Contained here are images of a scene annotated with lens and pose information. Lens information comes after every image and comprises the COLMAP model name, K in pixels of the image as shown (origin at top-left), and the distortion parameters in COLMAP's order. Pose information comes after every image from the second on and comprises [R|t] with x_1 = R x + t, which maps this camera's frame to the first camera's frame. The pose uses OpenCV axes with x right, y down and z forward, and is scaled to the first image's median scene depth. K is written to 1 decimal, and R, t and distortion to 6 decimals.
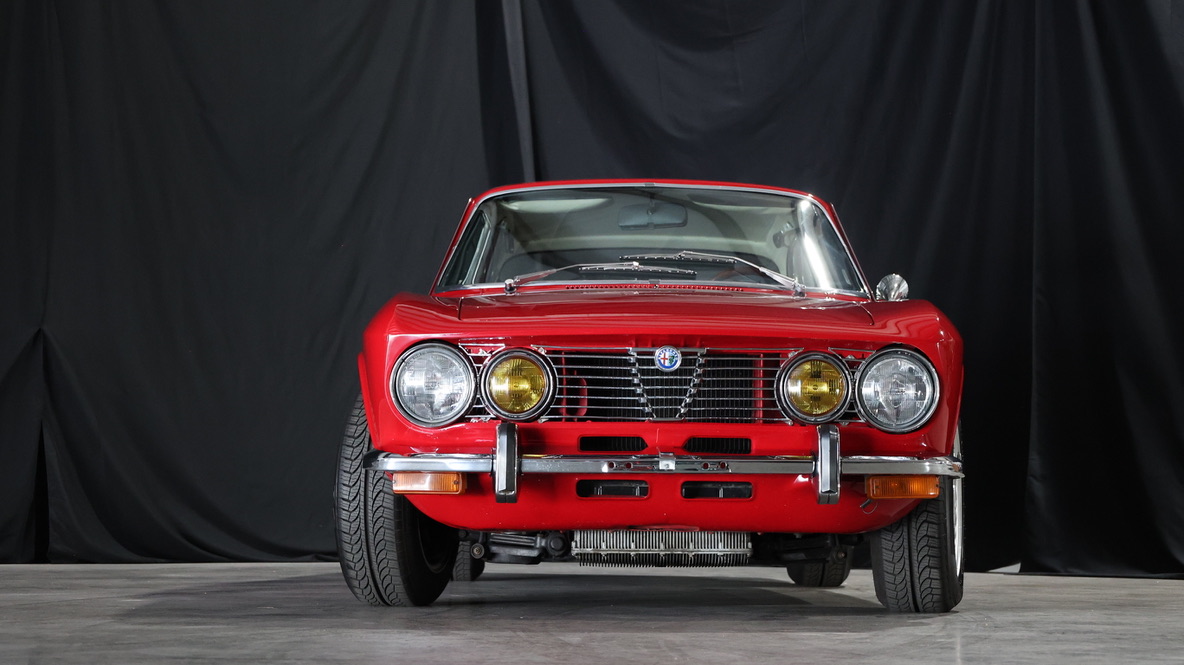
lens RADIAL K [[2445.1, 0, 600.5], [0, 2445.1, 328.9], [0, 0, 1]] dist [0.179134, 0.000000]
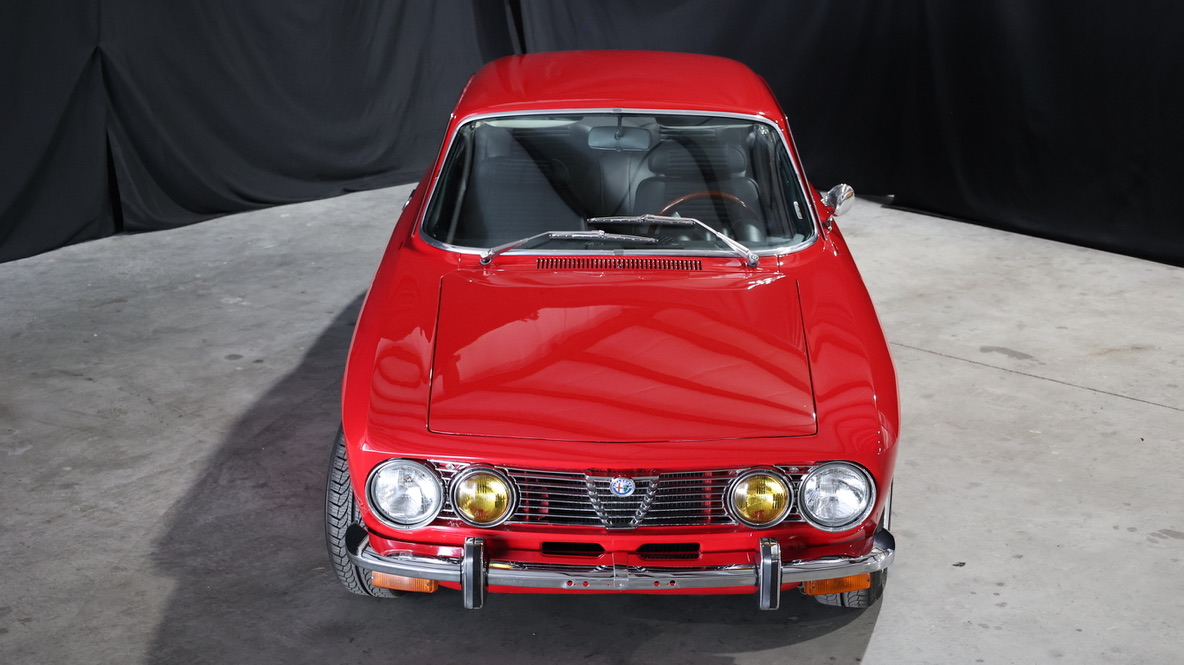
lens RADIAL K [[1803.2, 0, 587.4], [0, 1803.2, 342.7], [0, 0, 1]] dist [0.038881, 0.000000]
pose [[0.999906, 0.000279, -0.013717, 0.022555], [0.005129, 0.919695, 0.392599, -0.348284], [0.012725, -0.392633, 0.919607, 0.296396]]
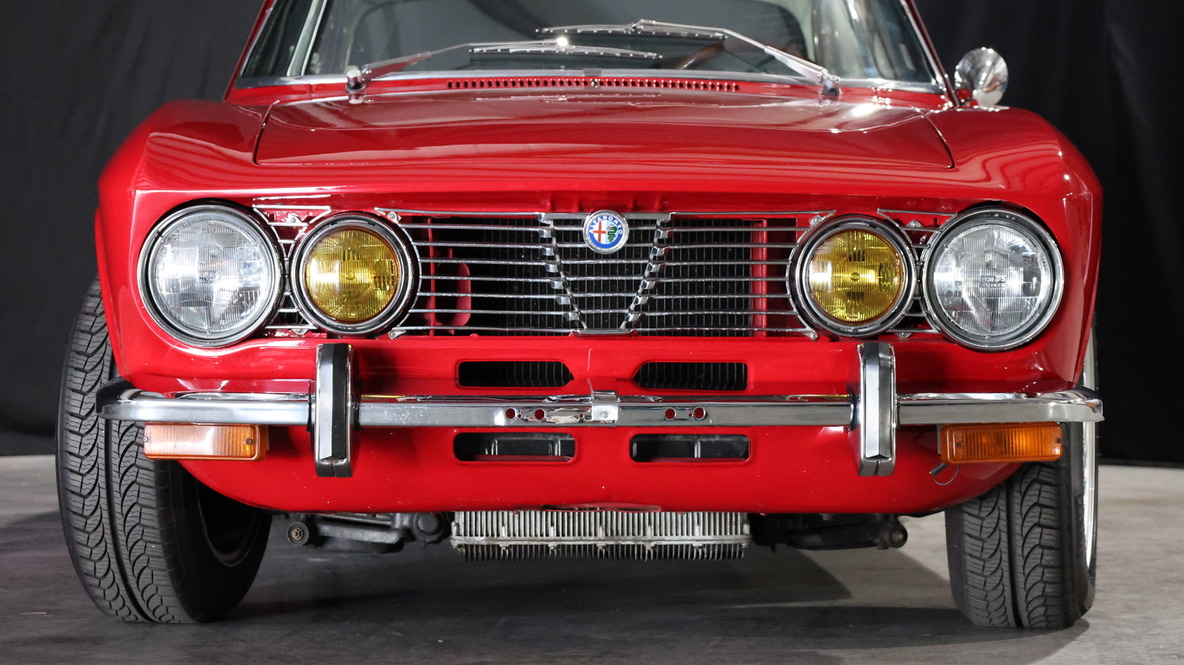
lens RADIAL K [[3420.9, 0, 590.8], [0, 3420.9, 328.4], [0, 0, 1]] dist [0.005300, 0.000000]
pose [[0.999944, -0.005809, 0.008794, 0.016215], [0.004998, 0.995965, 0.089602, -0.037853], [-0.009279, -0.089553, 0.995939, 0.173215]]
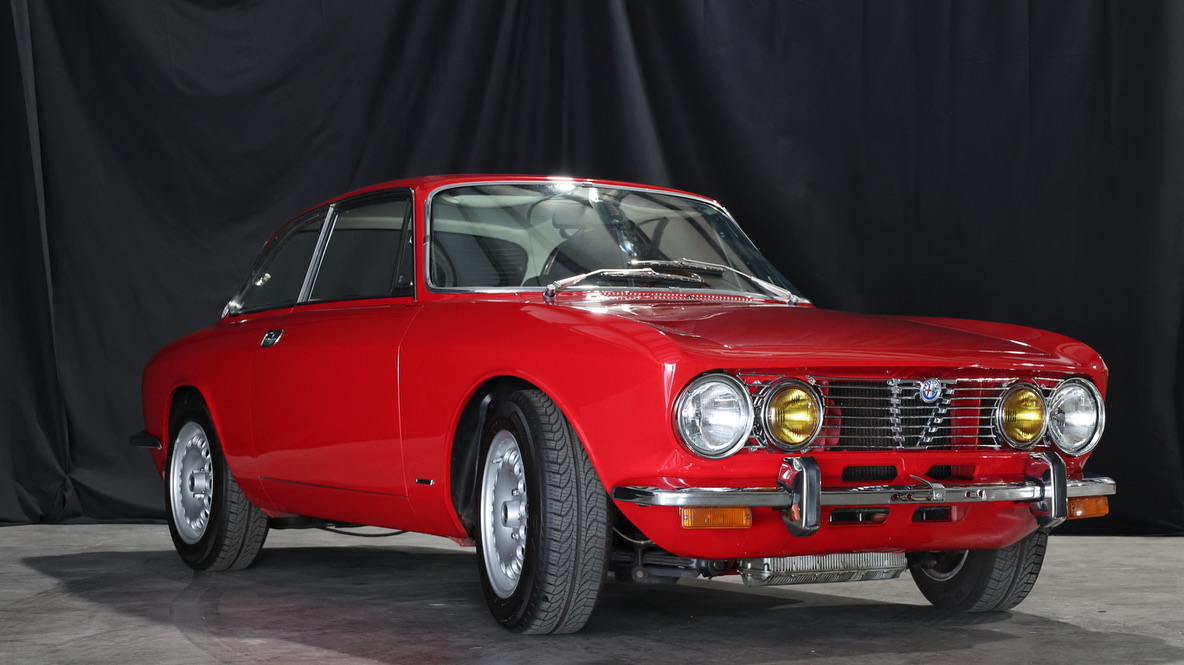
lens RADIAL K [[2307.5, 0, 589.7], [0, 2307.5, 336.1], [0, 0, 1]] dist [-0.206061, 0.000000]
pose [[0.855378, 0.010091, 0.517906, -0.581488], [-0.034730, 0.998678, 0.037903, -0.041077], [-0.516839, -0.050409, 0.854597, 0.249763]]
